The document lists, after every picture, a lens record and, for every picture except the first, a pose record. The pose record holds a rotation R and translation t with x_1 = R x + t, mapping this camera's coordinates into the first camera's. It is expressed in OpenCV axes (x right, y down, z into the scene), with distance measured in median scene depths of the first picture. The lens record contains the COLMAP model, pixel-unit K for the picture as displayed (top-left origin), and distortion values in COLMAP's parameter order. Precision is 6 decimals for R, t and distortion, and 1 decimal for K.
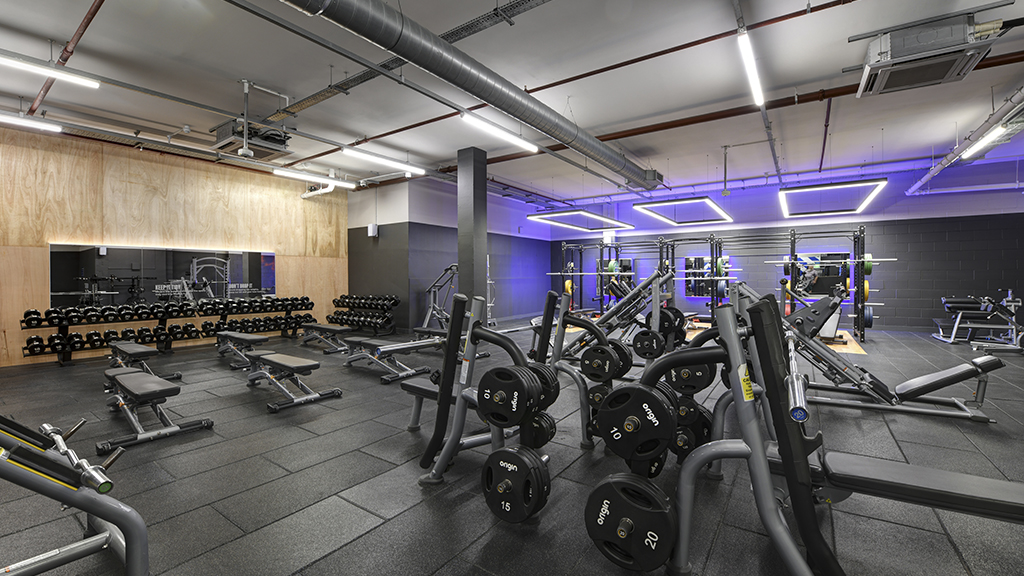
lens RADIAL K [[419.0, 0, 515.4], [0, 419.0, 281.7], [0, 0, 1]] dist [-0.012522, 0.000936]
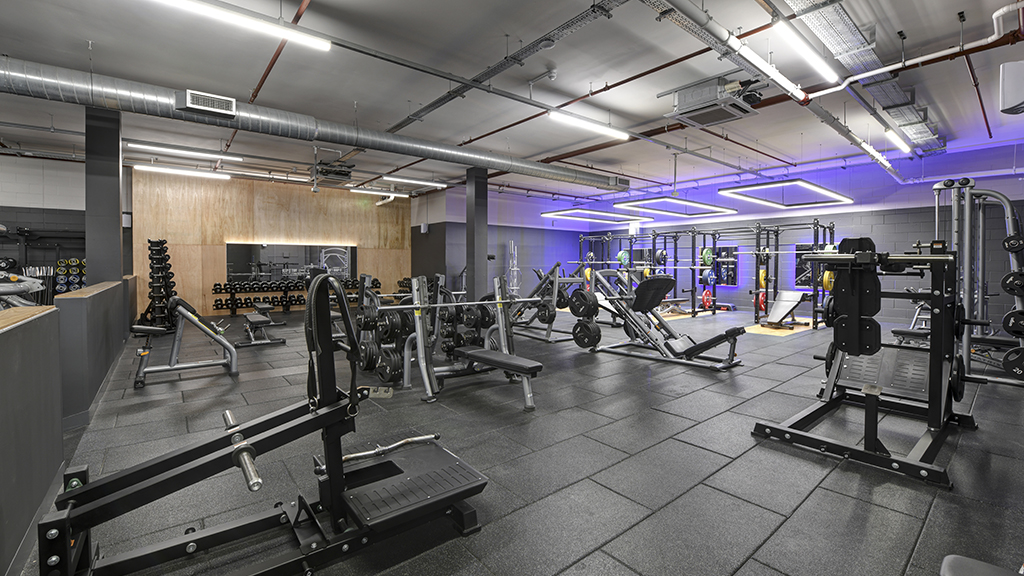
lens RADIAL K [[433.3, 0, 517.1], [0, 433.3, 270.9], [0, 0, 1]] dist [-0.018123, 0.000255]
pose [[0.962483, 0.006876, -0.271256, 0.323203], [-0.006324, 0.999976, 0.002908, 0.004858], [0.271269, -0.001083, 0.962503, -0.238465]]
